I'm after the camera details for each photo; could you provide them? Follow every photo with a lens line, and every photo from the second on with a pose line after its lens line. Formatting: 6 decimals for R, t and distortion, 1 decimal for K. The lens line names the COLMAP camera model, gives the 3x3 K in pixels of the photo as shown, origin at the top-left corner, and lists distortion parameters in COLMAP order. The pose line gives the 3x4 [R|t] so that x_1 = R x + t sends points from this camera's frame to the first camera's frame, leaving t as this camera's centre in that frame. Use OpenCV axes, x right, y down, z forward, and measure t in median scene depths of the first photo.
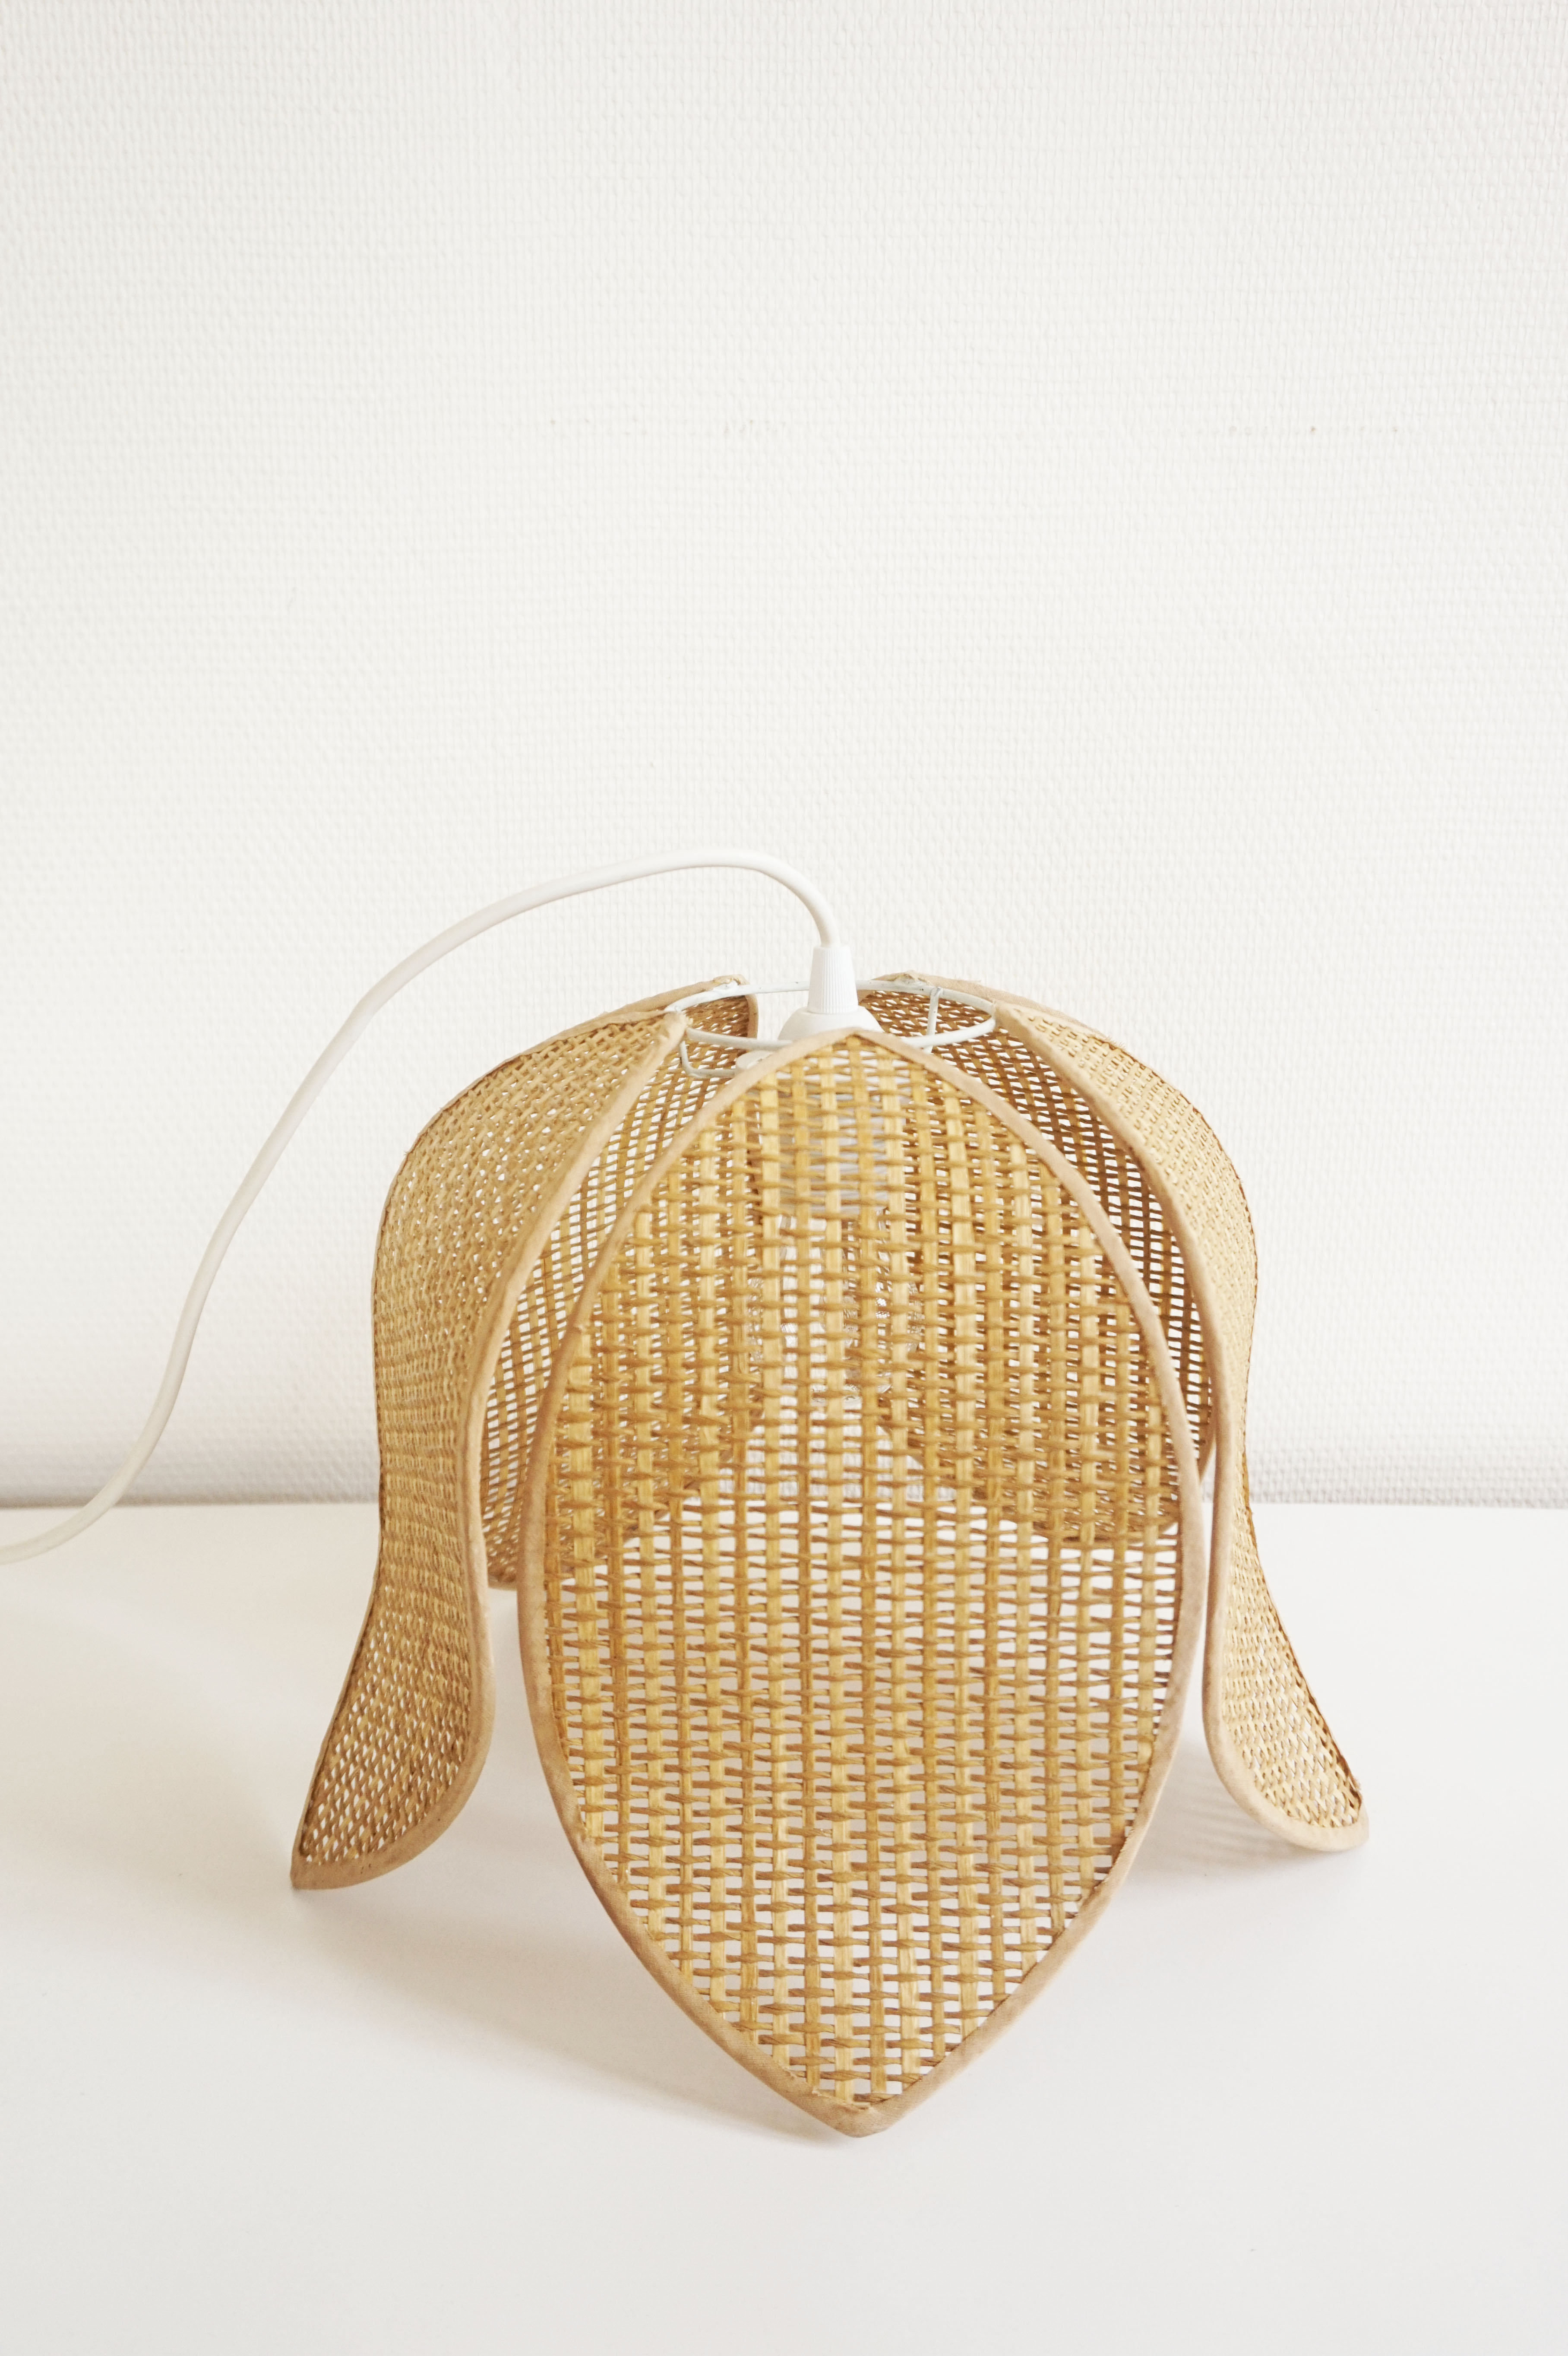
lens RADIAL K [[2053.4, 0, 782.2], [0, 2053.4, 1158.5], [0, 0, 1]] dist [-0.008202, 0.003809]
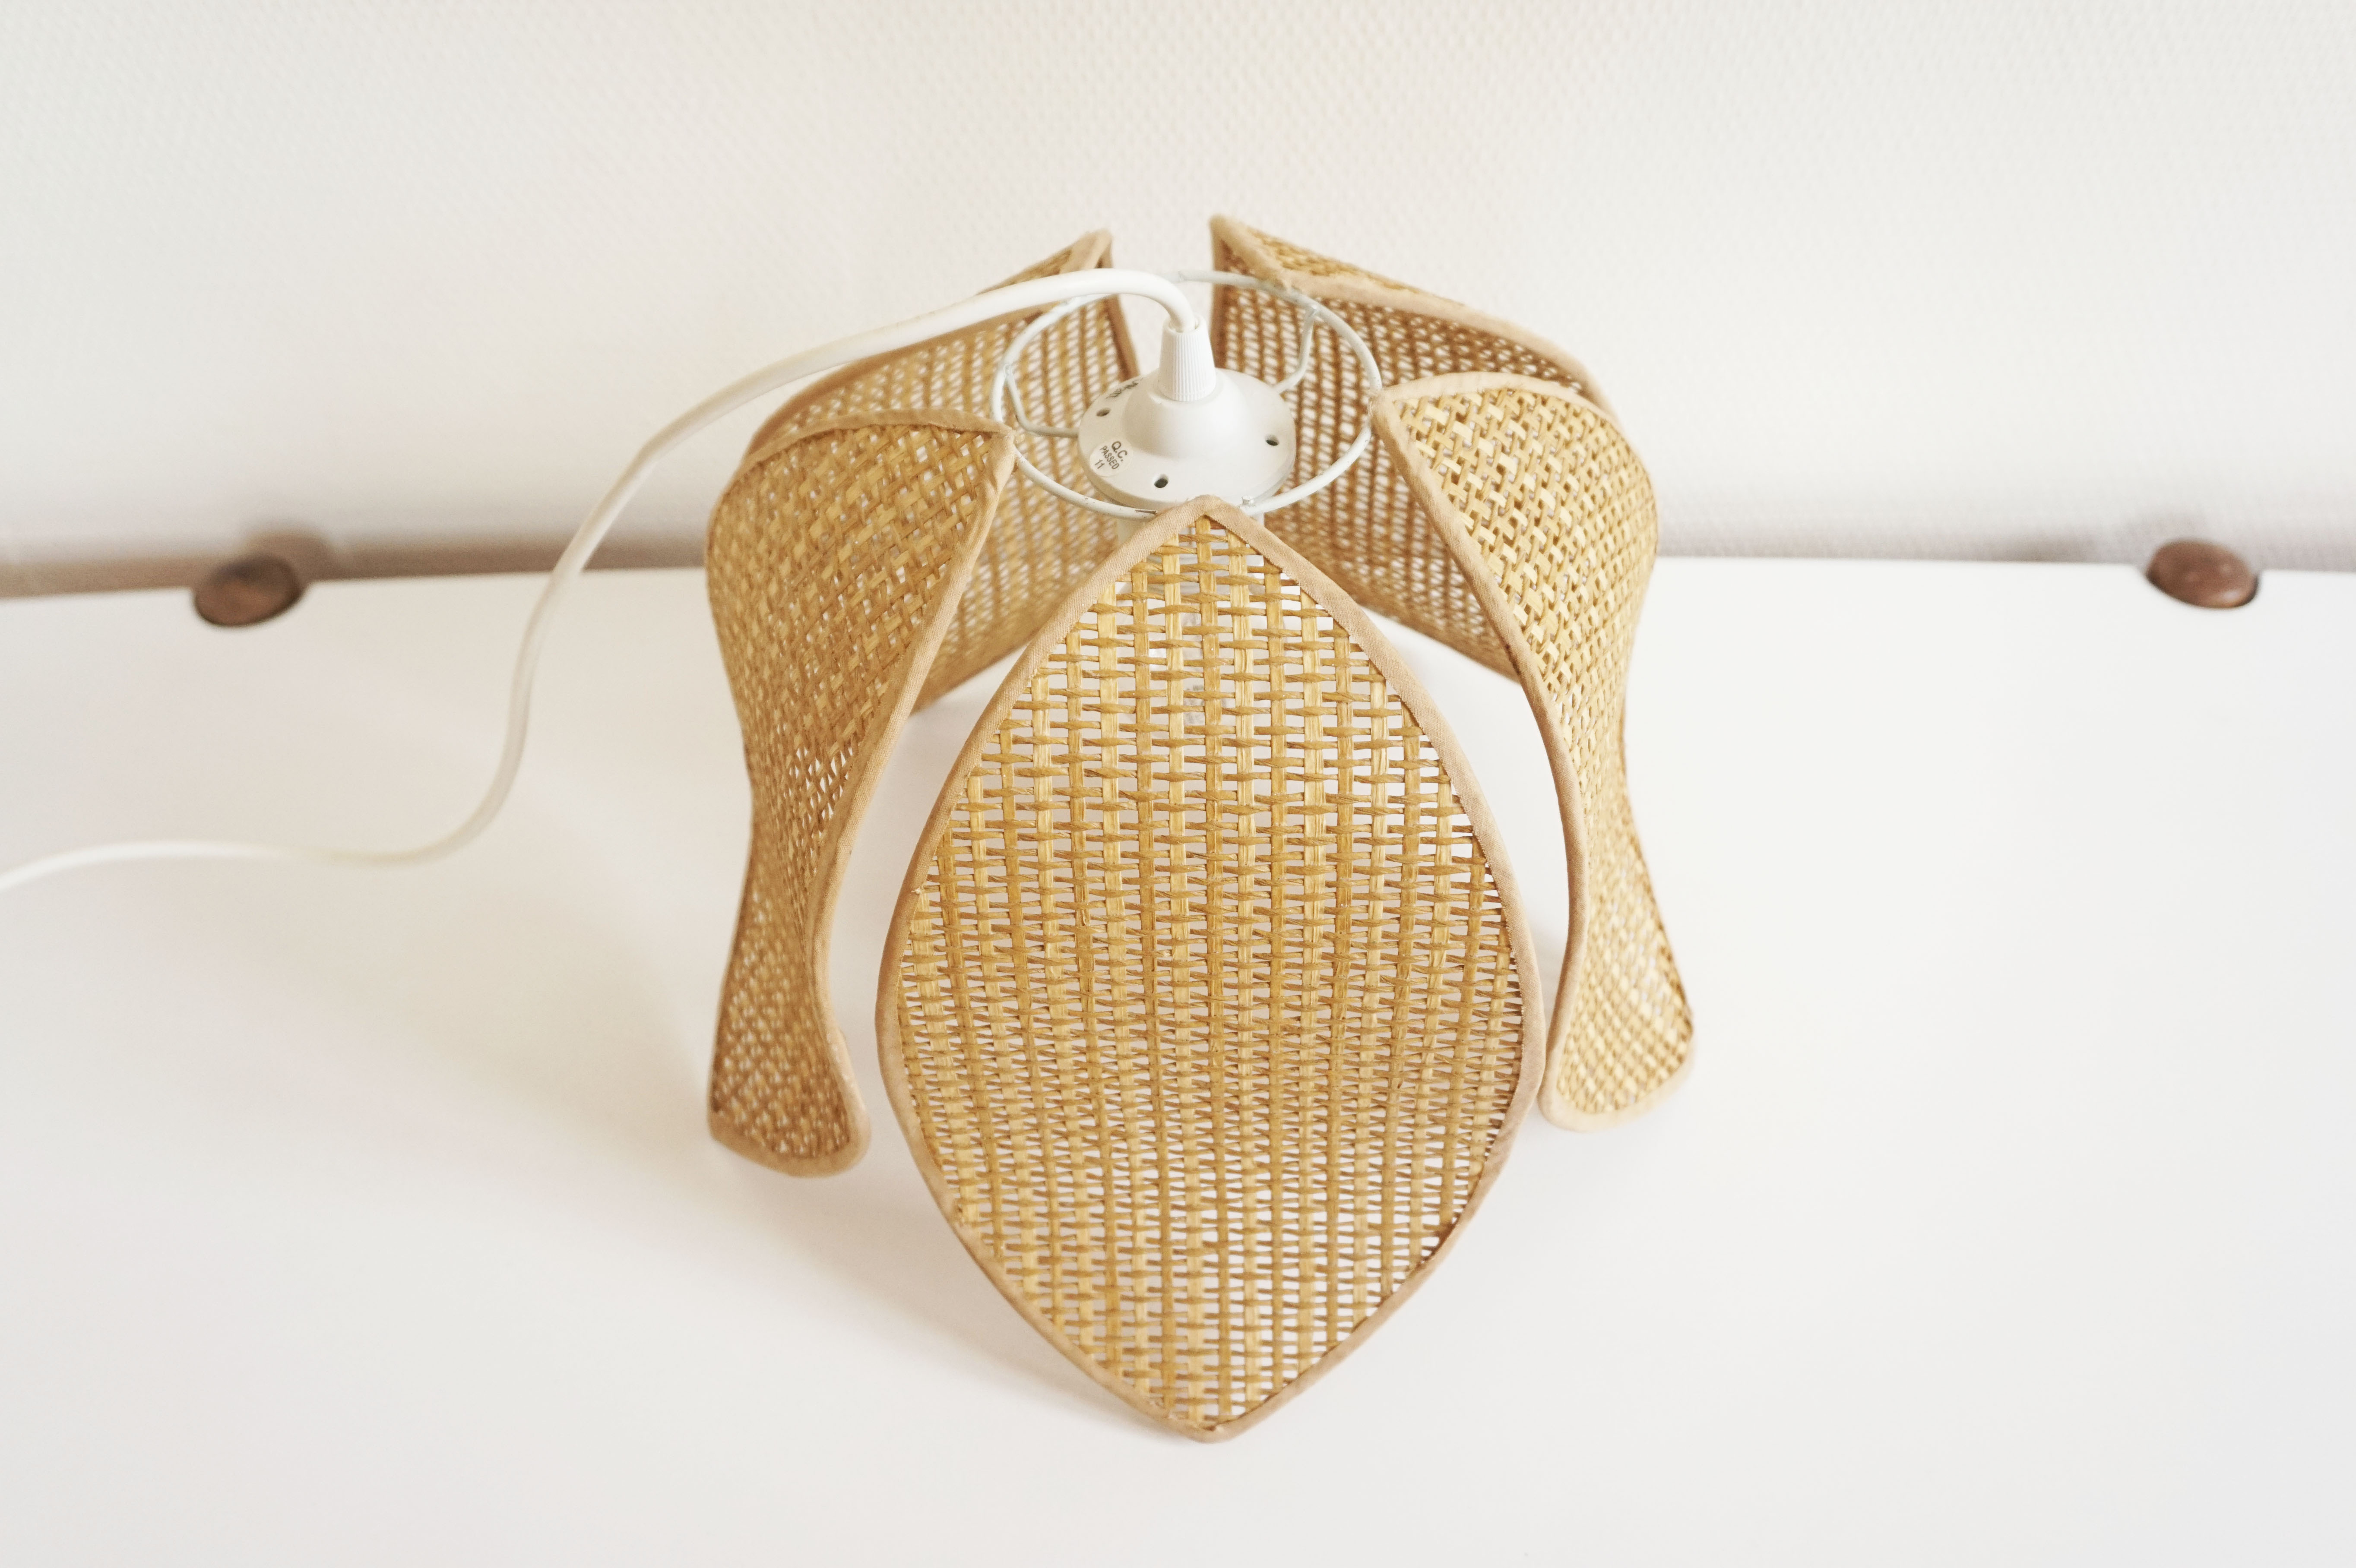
lens RADIAL K [[2053.4, 0, 1169.7], [0, 2053.4, 765.8], [0, 0, 1]] dist [-0.008202, 0.003809]
pose [[0.999733, -0.003183, -0.022880, 0.041908], [0.015086, 0.840041, 0.542313, -0.477786], [0.017494, -0.542513, 0.839865, 0.207271]]
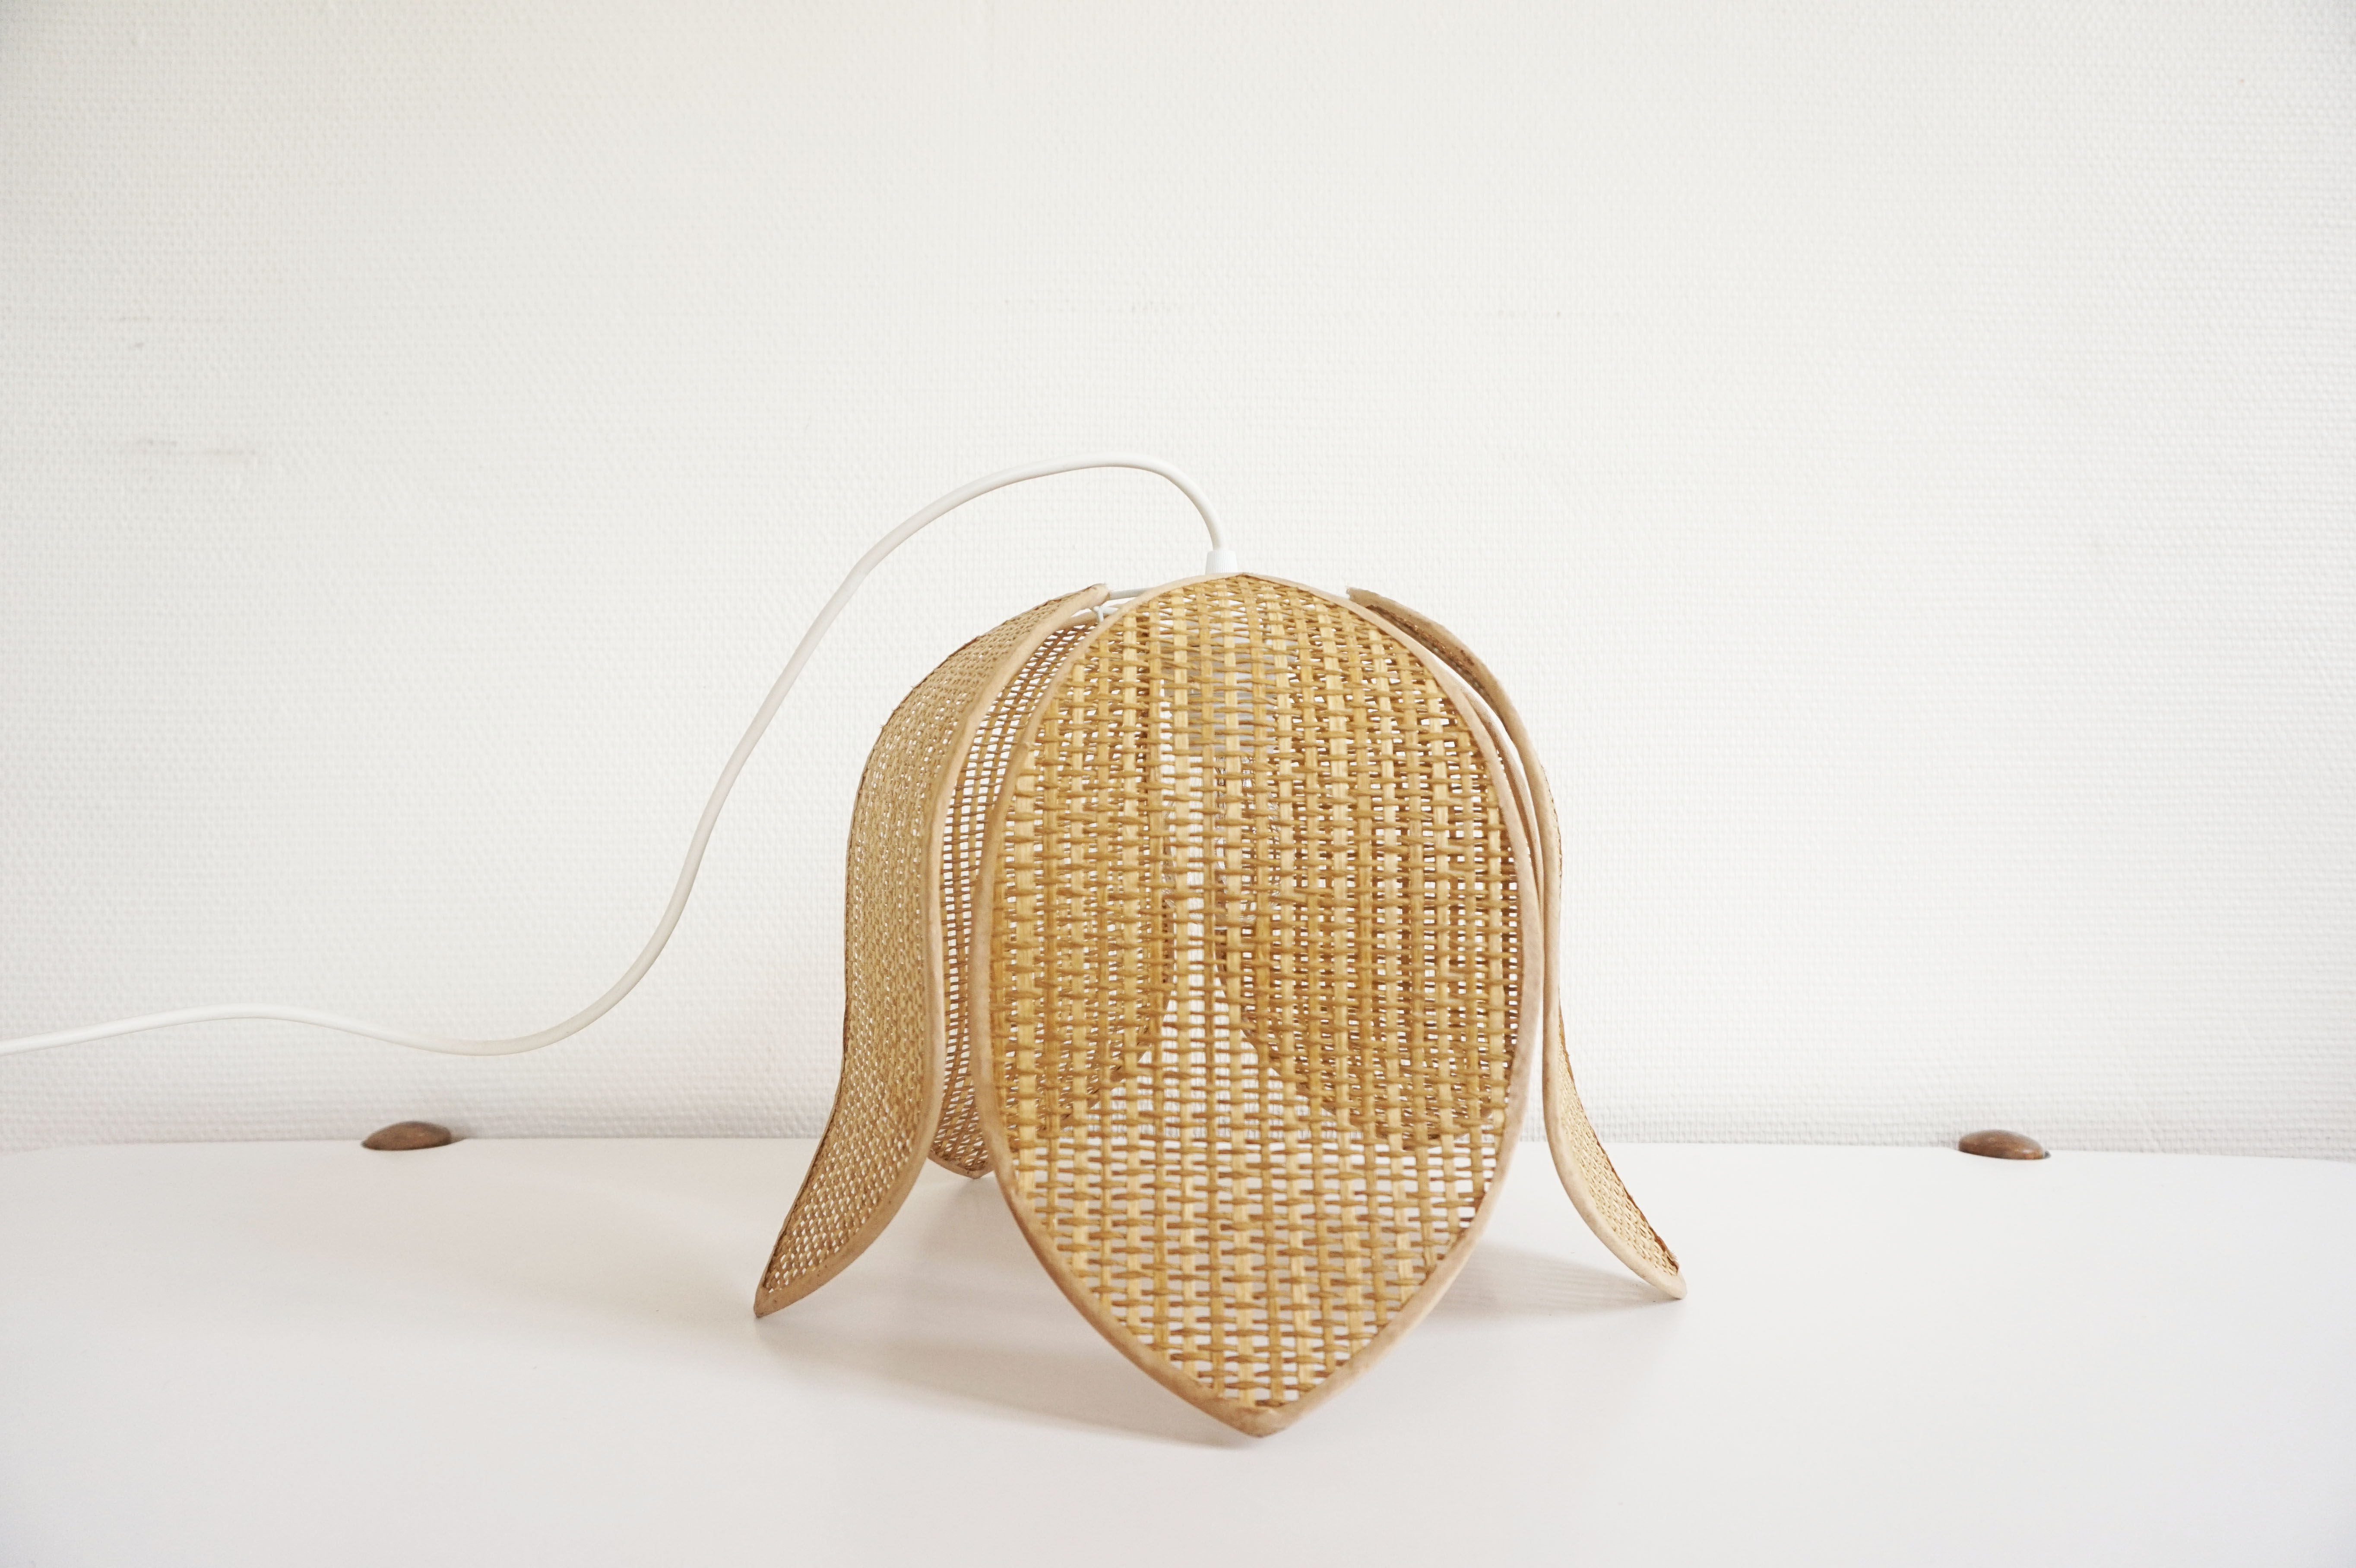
lens RADIAL K [[1625.7, 0, 1155.9], [0, 1625.7, 794.6], [0, 0, 1]] dist [-0.058525, -0.000408]
pose [[0.999954, 0.005797, 0.007680, -0.027260], [-0.003586, 0.965189, -0.261530, 0.355067], [-0.008929, 0.261490, 0.965165, 0.061206]]
